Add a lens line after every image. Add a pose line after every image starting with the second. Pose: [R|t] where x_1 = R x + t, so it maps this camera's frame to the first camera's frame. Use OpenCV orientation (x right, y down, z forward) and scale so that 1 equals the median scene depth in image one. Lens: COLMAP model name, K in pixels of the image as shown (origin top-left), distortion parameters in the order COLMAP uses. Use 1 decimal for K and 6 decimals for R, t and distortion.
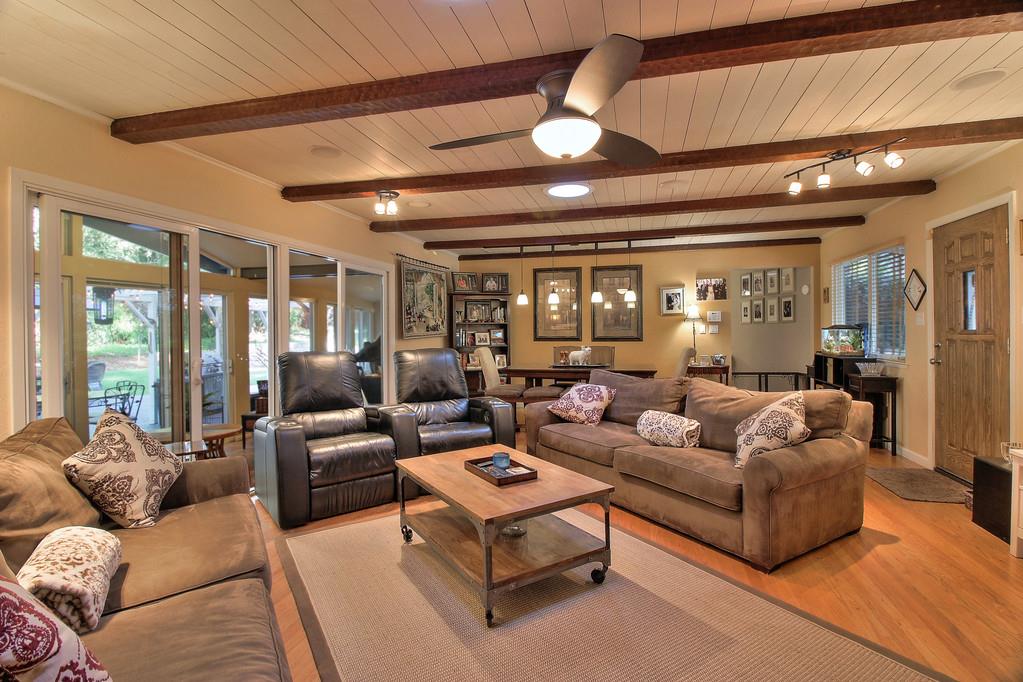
lens RADIAL K [[487.9, 0, 509.3], [0, 487.9, 330.6], [0, 0, 1]] dist [-0.001345, -0.000903]
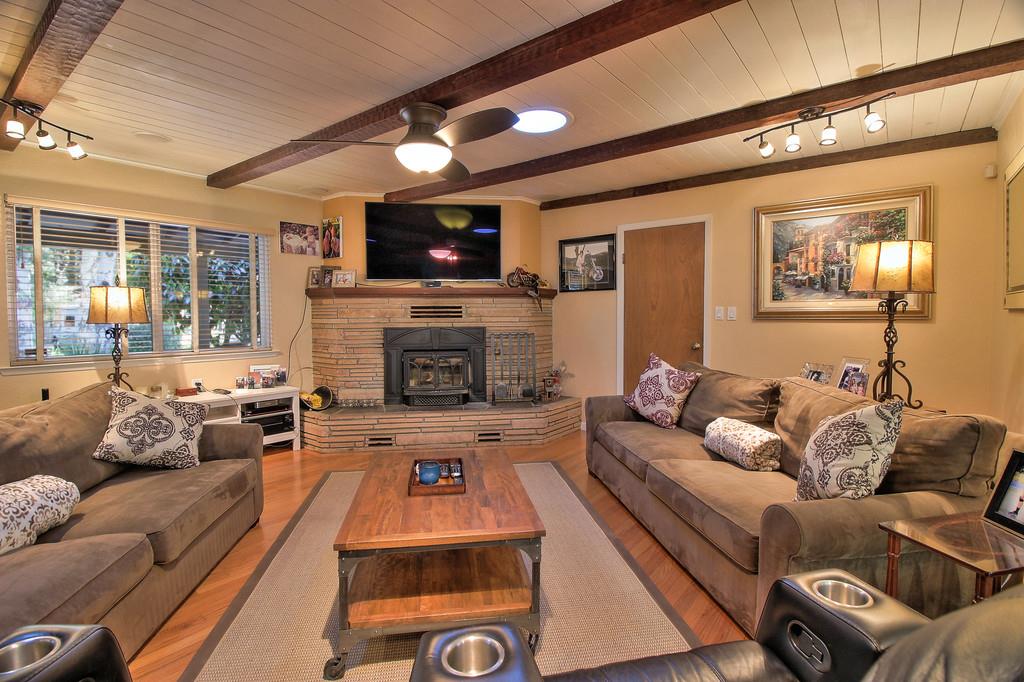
lens RADIAL K [[488.3, 0, 509.8], [0, 488.3, 330.6], [0, 0, 1]] dist [-0.001345, -0.000903]
pose [[-0.914810, 0.000589, 0.403885, -0.178644], [0.015914, 0.999275, 0.034589, 0.000447], [-0.403571, 0.038070, -0.914156, 0.633135]]
